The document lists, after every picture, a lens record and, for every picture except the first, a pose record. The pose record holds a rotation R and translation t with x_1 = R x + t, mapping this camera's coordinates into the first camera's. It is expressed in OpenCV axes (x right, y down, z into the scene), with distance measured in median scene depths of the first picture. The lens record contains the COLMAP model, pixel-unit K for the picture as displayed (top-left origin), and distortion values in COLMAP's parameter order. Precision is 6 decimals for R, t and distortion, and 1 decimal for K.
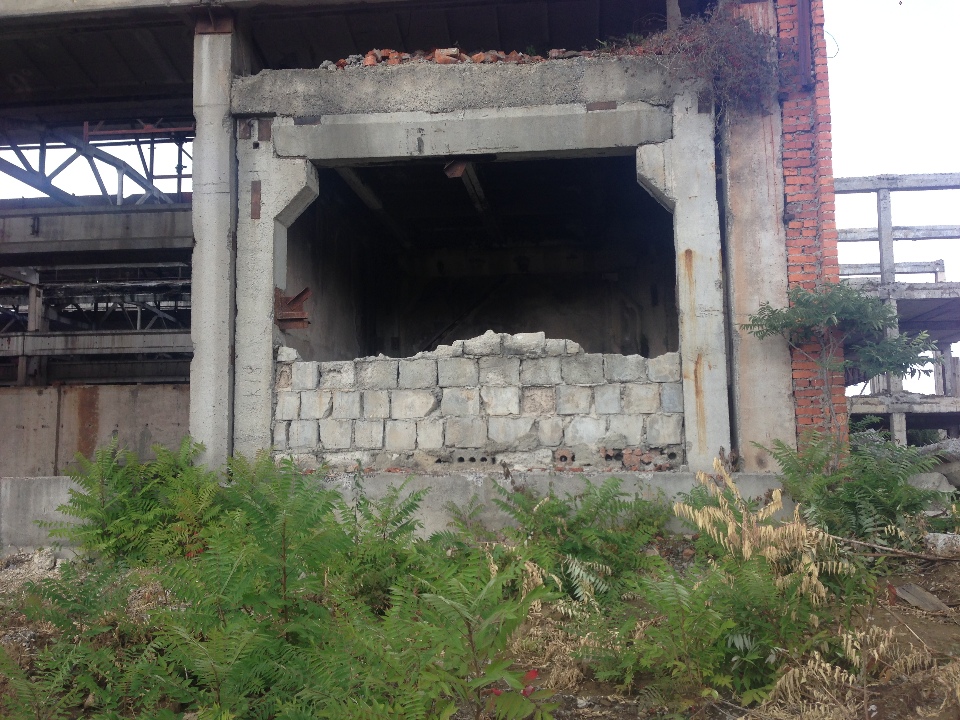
lens RADIAL K [[903.2, 0, 479.8], [0, 903.2, 358.9], [0, 0, 1]] dist [-0.002556, 0.000000]
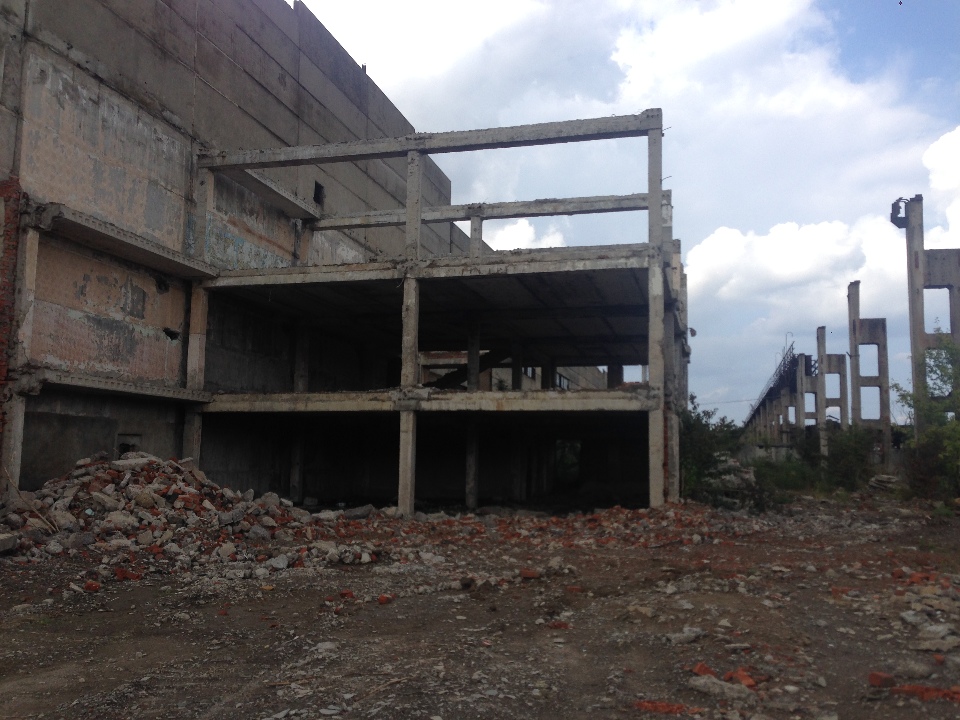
lens RADIAL K [[903.2, 0, 479.8], [0, 903.2, 362.6], [0, 0, 1]] dist [-0.002556, 0.000000]
pose [[0.988141, 0.006381, -0.153415, 0.687280], [-0.006684, 0.999977, -0.001459, 0.015687], [0.153402, 0.002467, 0.988161, 0.170654]]
